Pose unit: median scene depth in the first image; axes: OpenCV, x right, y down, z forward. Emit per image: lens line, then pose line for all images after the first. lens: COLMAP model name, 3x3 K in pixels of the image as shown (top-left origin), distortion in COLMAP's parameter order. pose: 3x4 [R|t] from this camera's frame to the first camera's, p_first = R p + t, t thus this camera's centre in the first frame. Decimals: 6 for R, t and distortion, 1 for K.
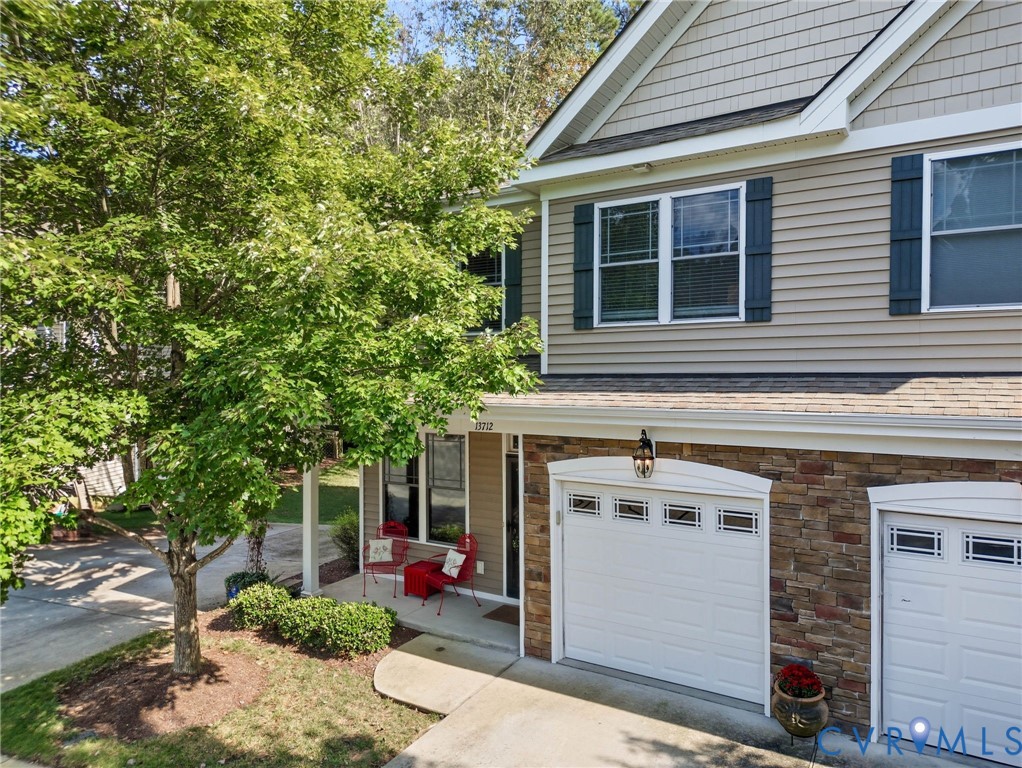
lens RADIAL K [[705.2, 0, 506.6], [0, 705.2, 386.4], [0, 0, 1]] dist [0.022603, -0.008821]
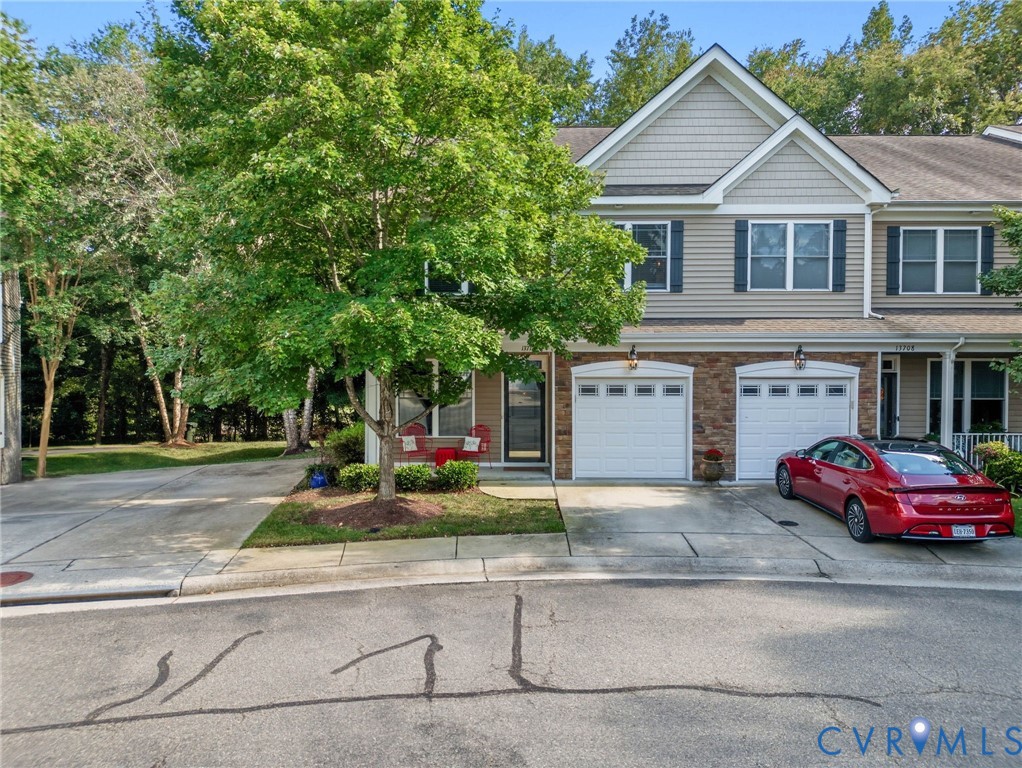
lens RADIAL K [[705.2, 0, 503.6], [0, 705.2, 386.9], [0, 0, 1]] dist [0.022603, -0.008821]
pose [[0.857600, -0.009388, 0.514232, -1.152107], [0.005498, 0.999944, 0.009087, 0.164136], [-0.514288, -0.004966, 0.857603, -0.489395]]
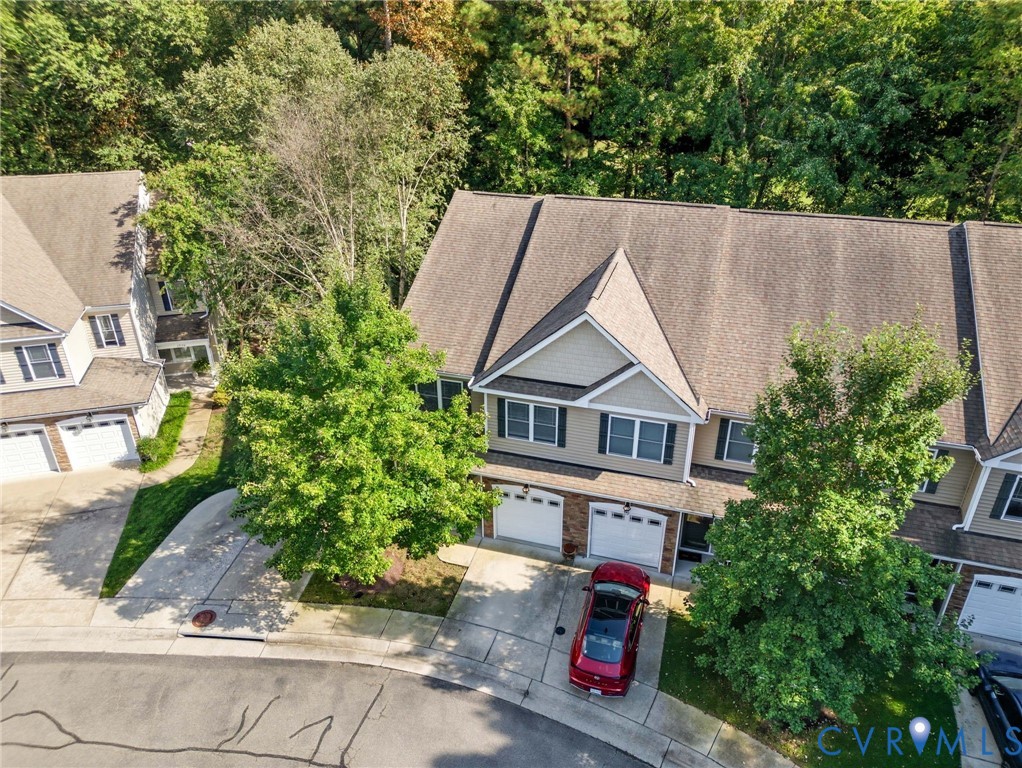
lens RADIAL K [[705.2, 0, 513.6], [0, 705.2, 386.5], [0, 0, 1]] dist [0.022603, -0.008821]
pose [[0.966440, -0.126460, 0.223609, -0.517627], [0.009339, 0.887161, 0.461366, -1.819659], [-0.256722, -0.443794, 0.858569, -1.522730]]
